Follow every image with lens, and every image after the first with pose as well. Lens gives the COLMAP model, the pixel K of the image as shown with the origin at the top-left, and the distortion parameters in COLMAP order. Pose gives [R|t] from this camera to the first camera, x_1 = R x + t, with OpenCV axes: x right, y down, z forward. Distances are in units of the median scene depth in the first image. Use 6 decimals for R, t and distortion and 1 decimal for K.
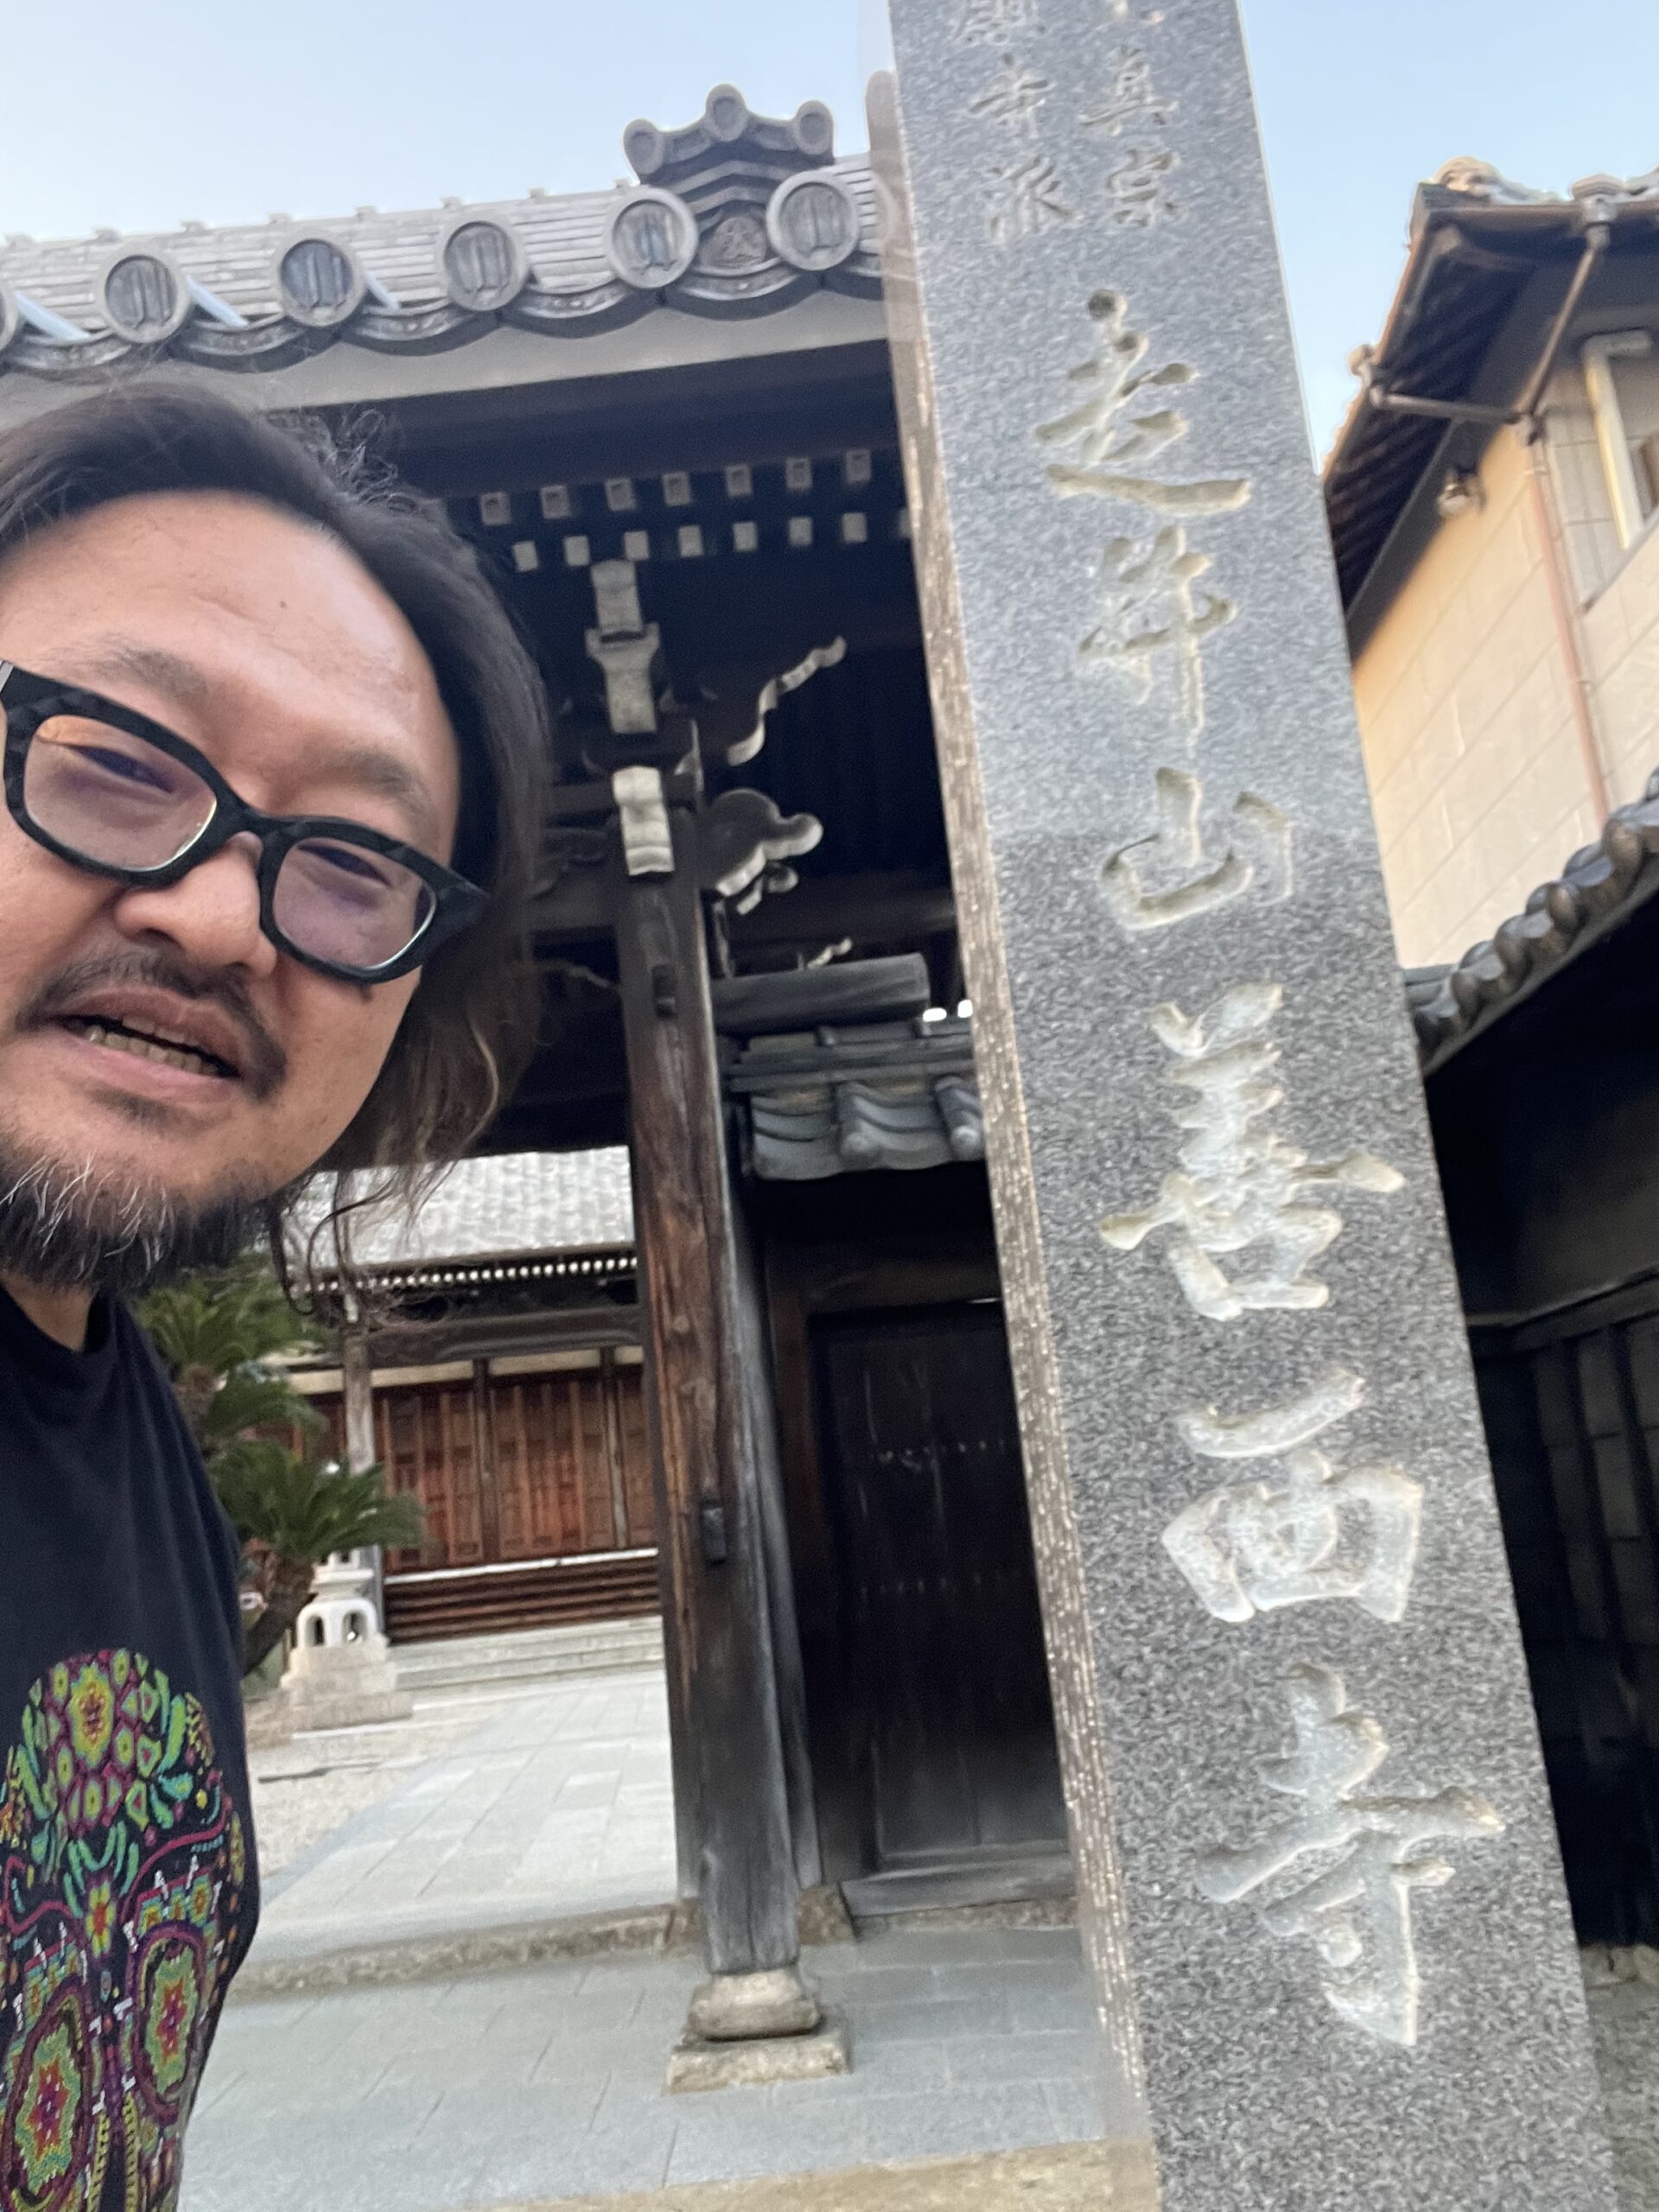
lens RADIAL K [[1949.5, 0, 811.4], [0, 1949.5, 1114.3], [0, 0, 1]] dist [0.055537, -0.026092]
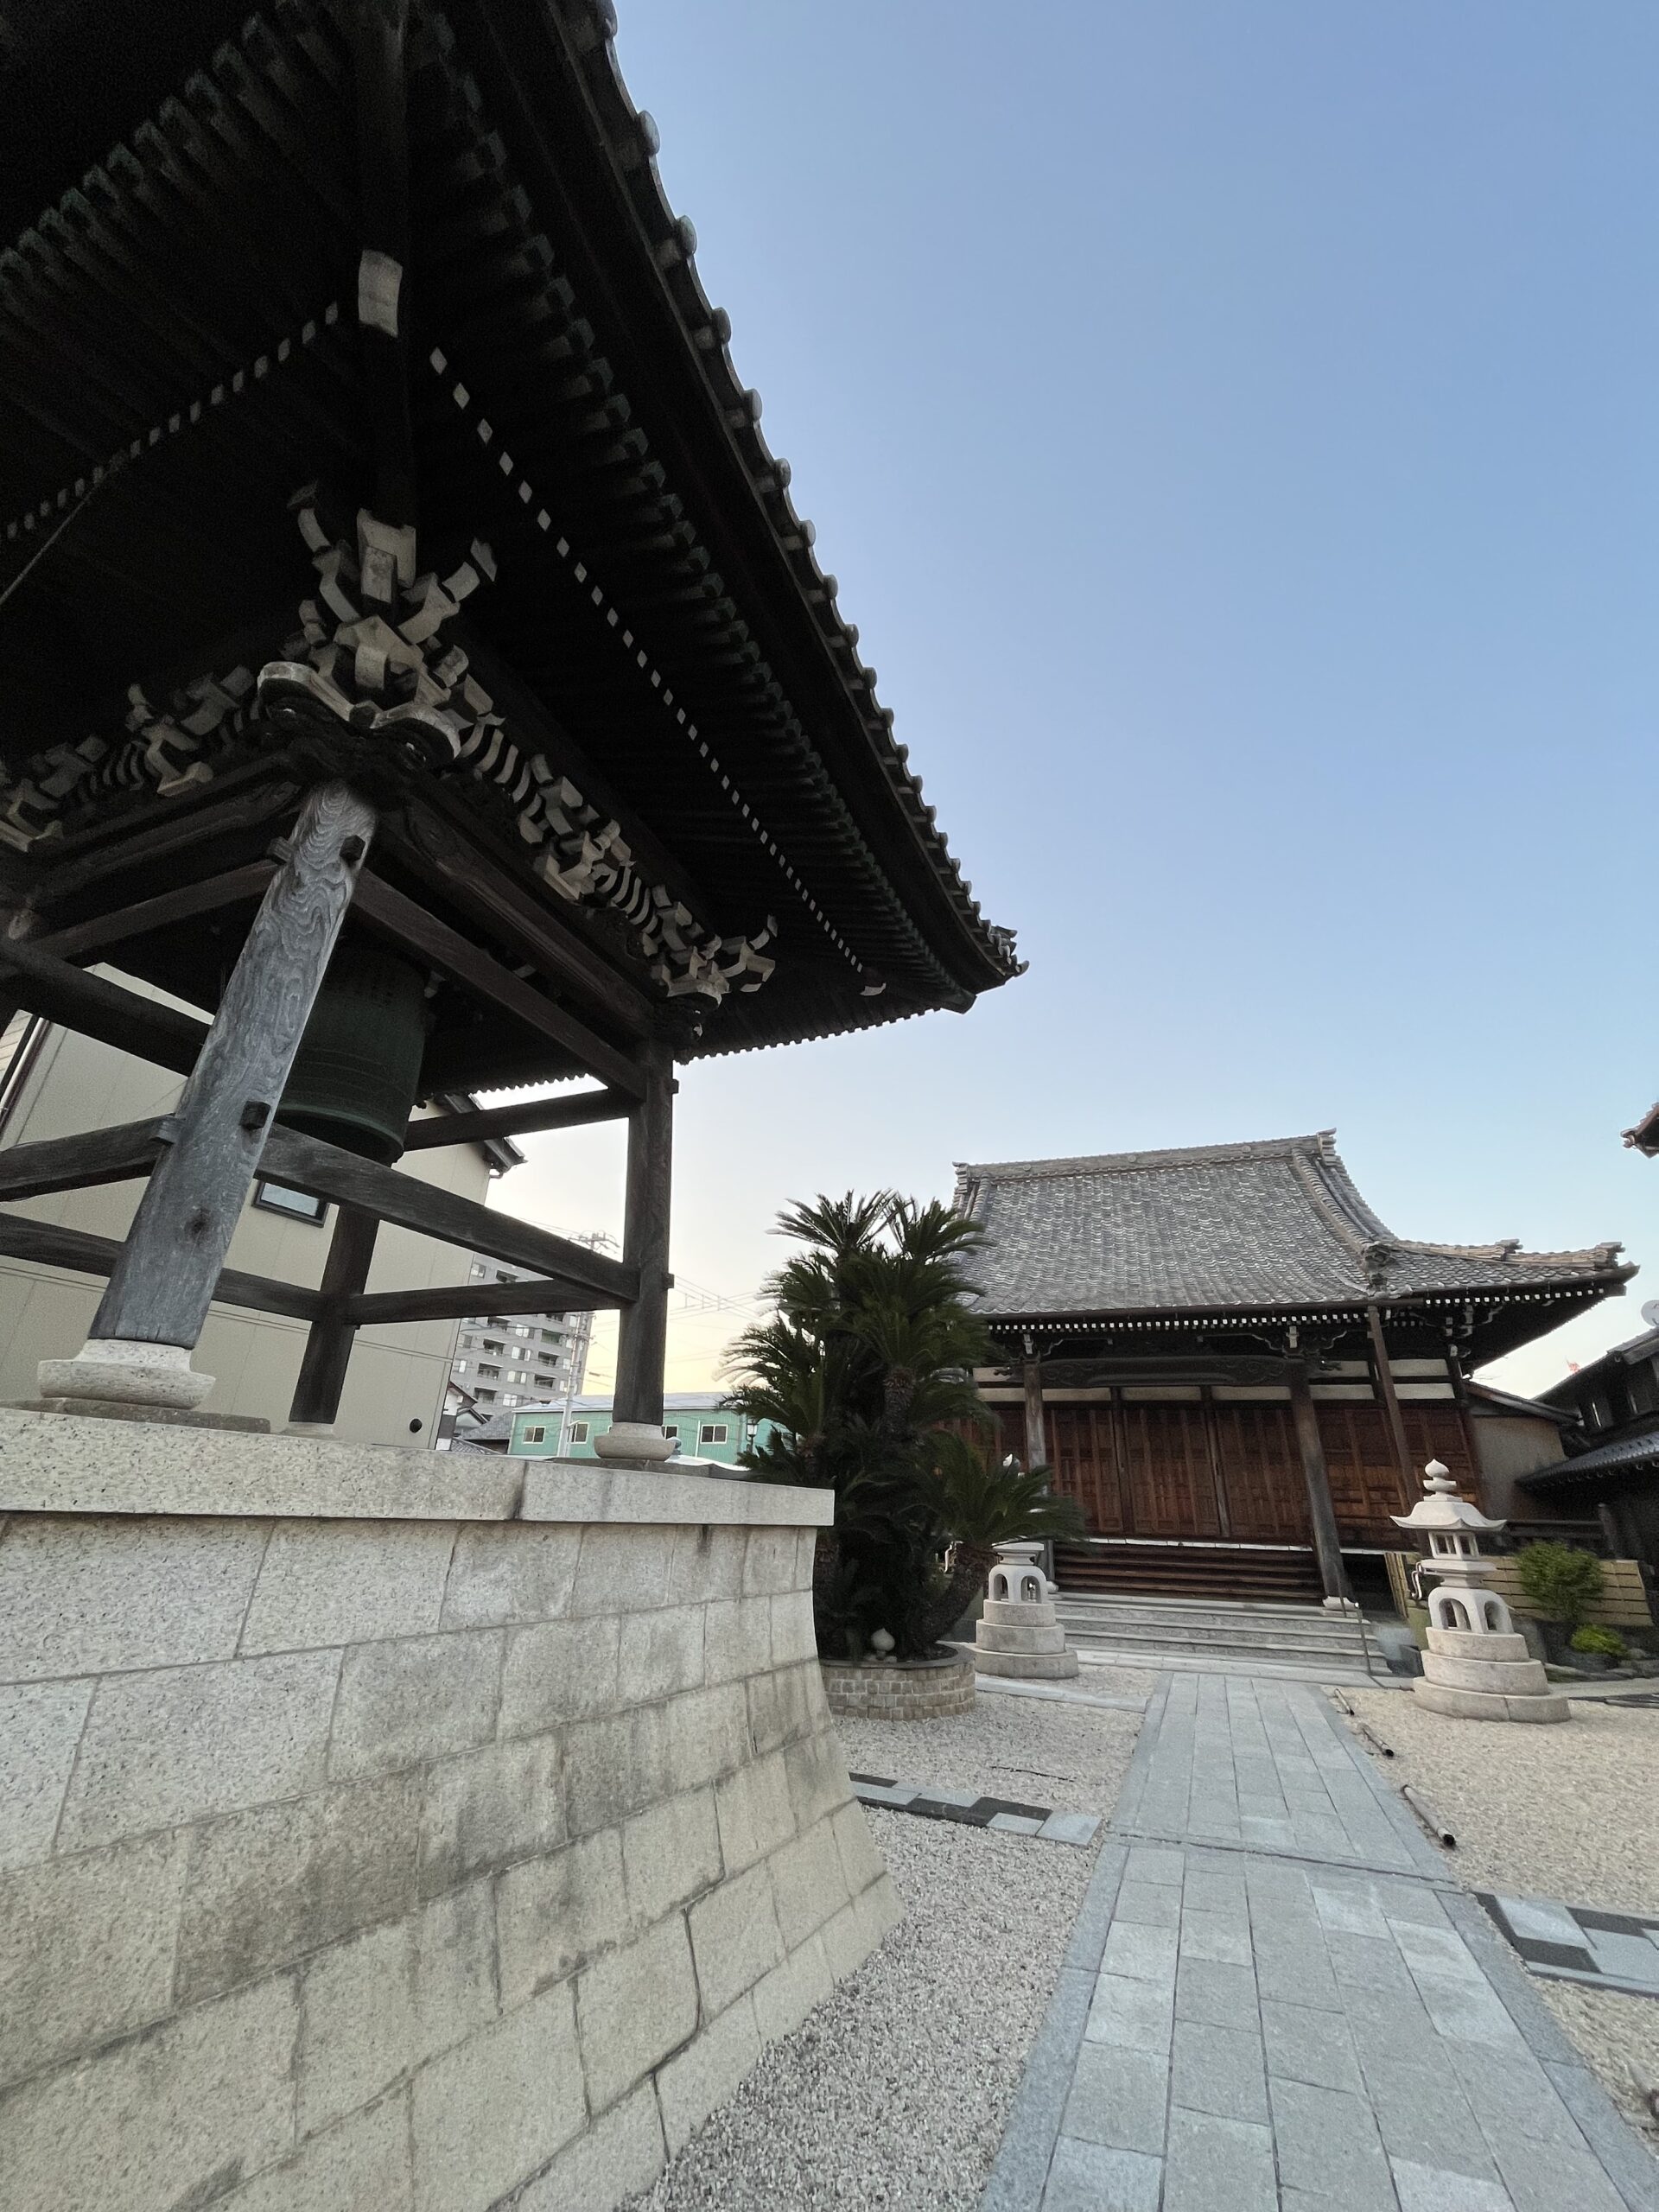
lens RADIAL K [[888.1, 0, 825.0], [0, 888.1, 1099.9], [0, 0, 1]] dist [-0.011418, -0.000183]
pose [[0.894560, -0.058446, -0.443109, -0.432172], [-0.027185, 0.982462, -0.184468, 0.311752], [0.446120, 0.177064, 0.877283, 2.092089]]
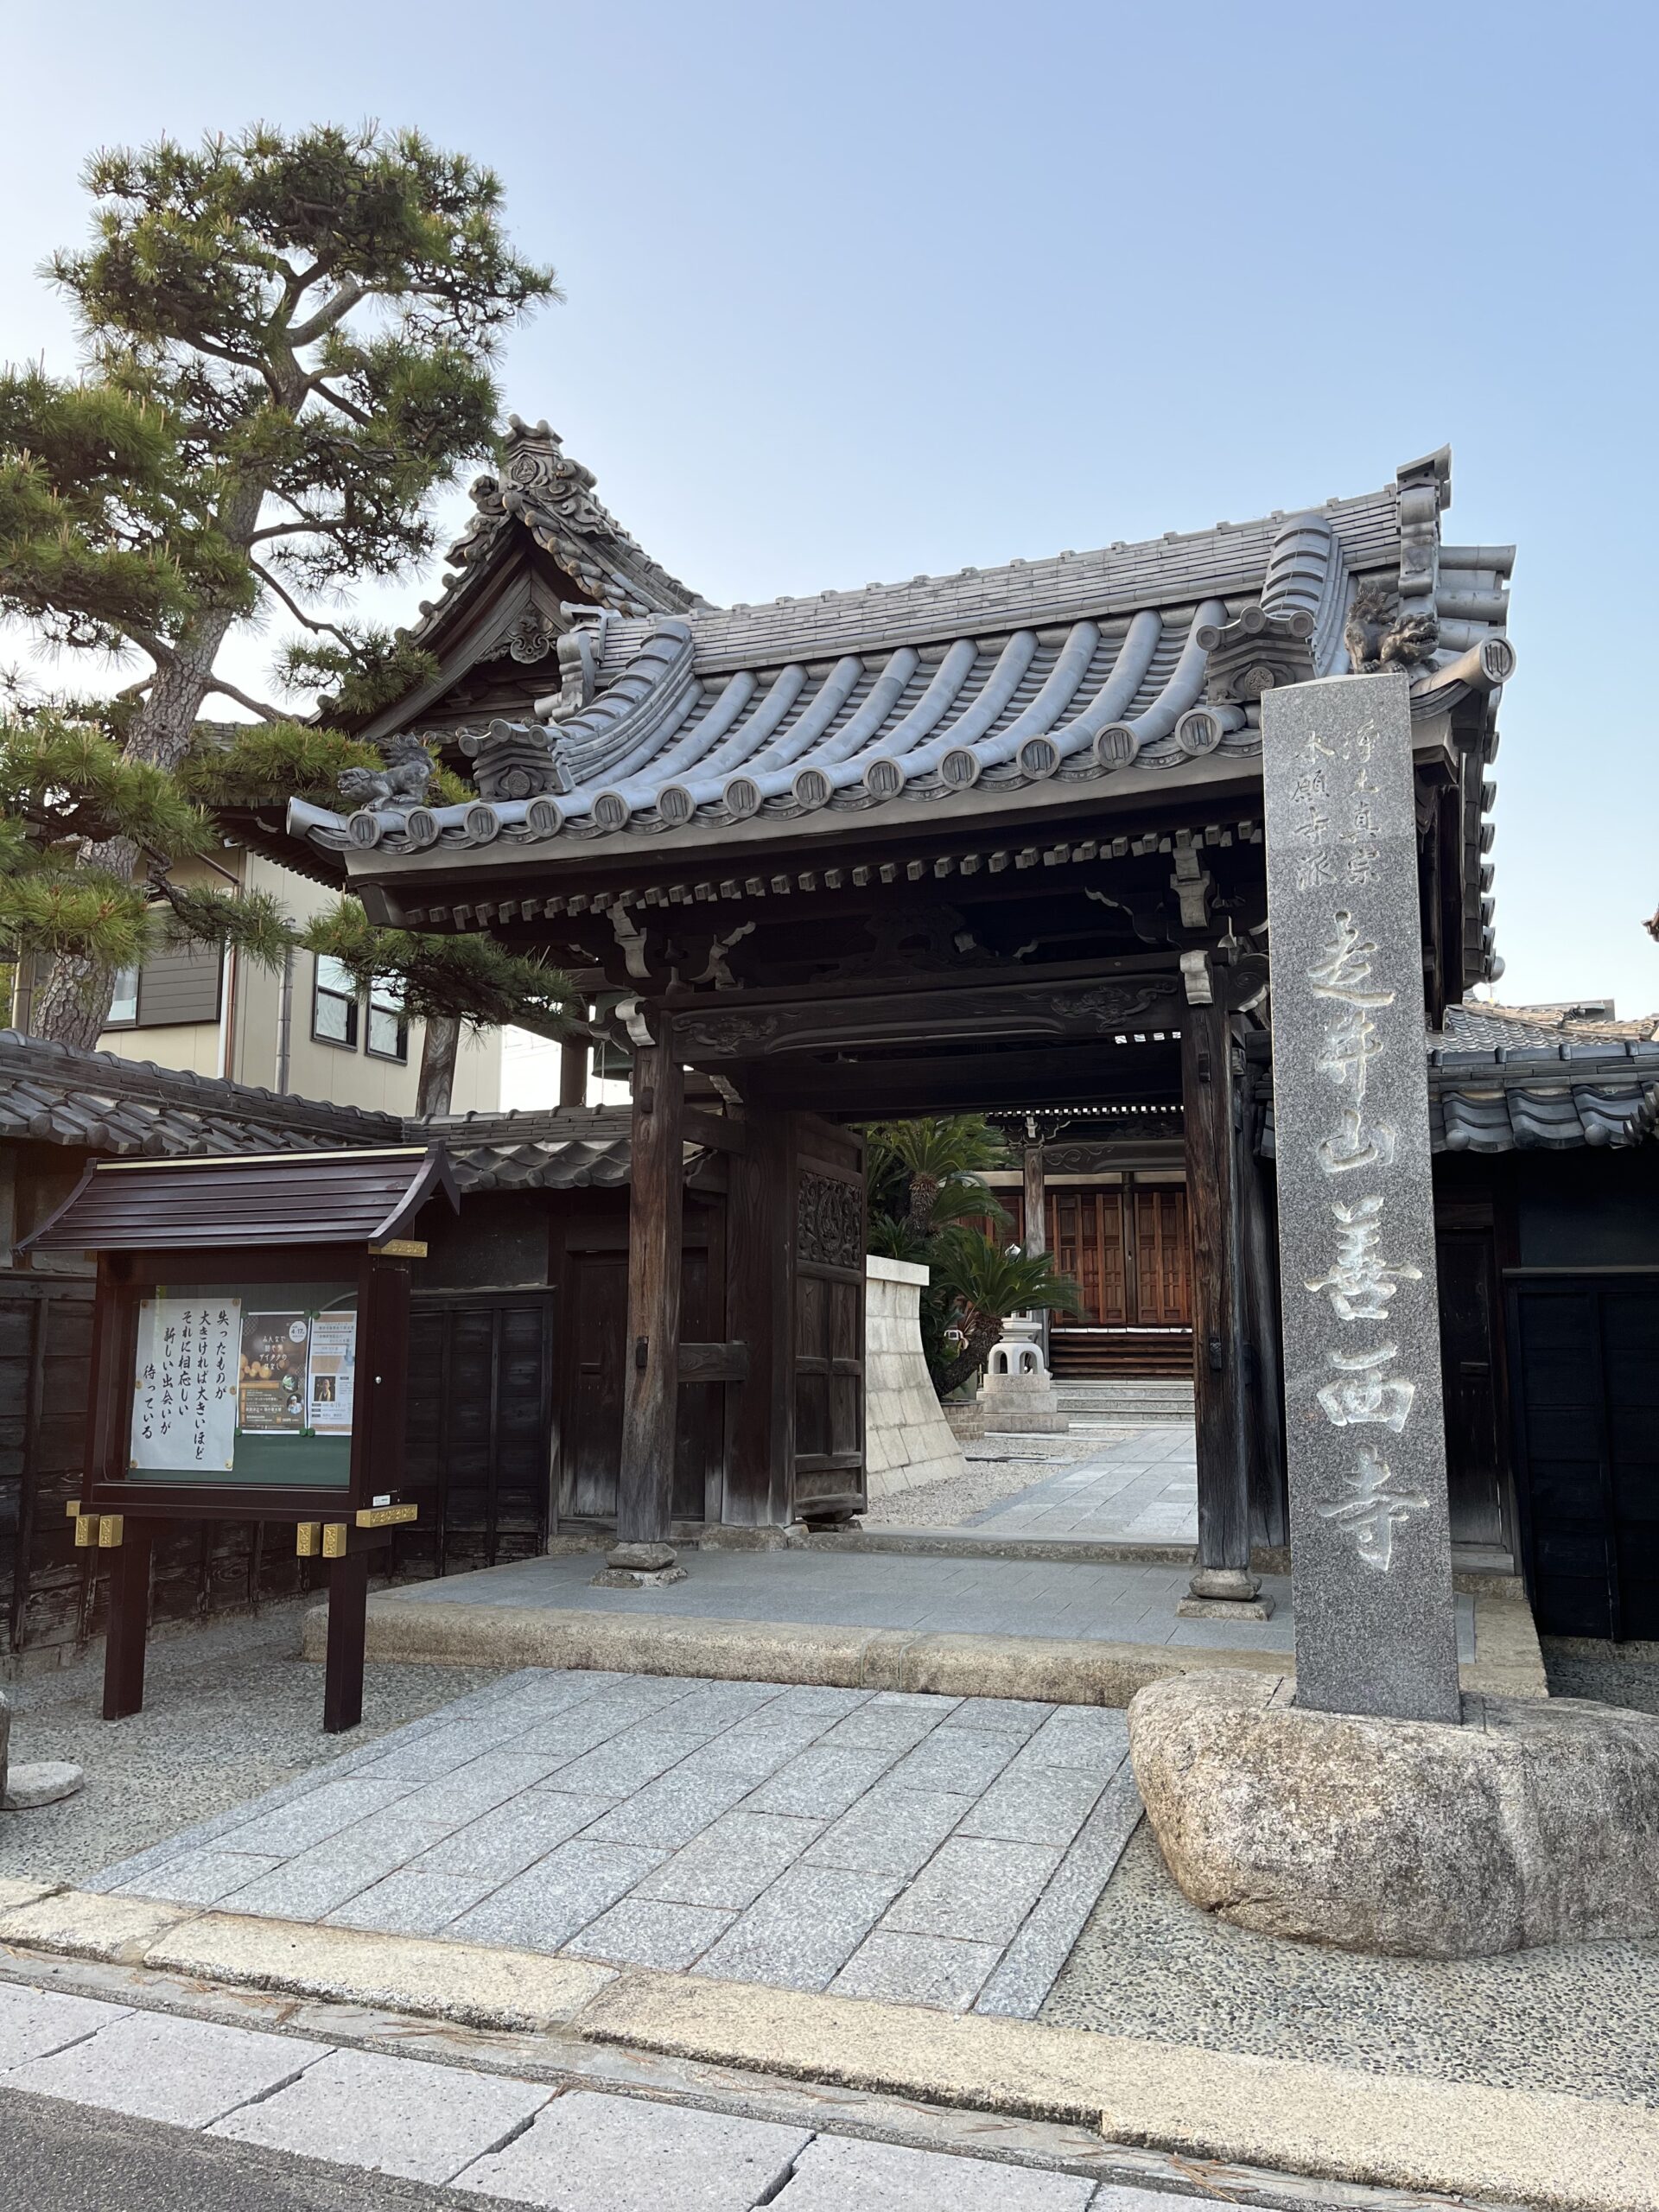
lens RADIAL K [[1648.7, 0, 821.5], [0, 1648.7, 1108.0], [0, 0, 1]] dist [0.028235, -0.005075]
pose [[0.936205, 0.051307, -0.347689, 0.140107], [-0.016181, 0.994530, 0.103189, -0.190929], [0.351082, -0.090980, 0.931914, -0.640553]]
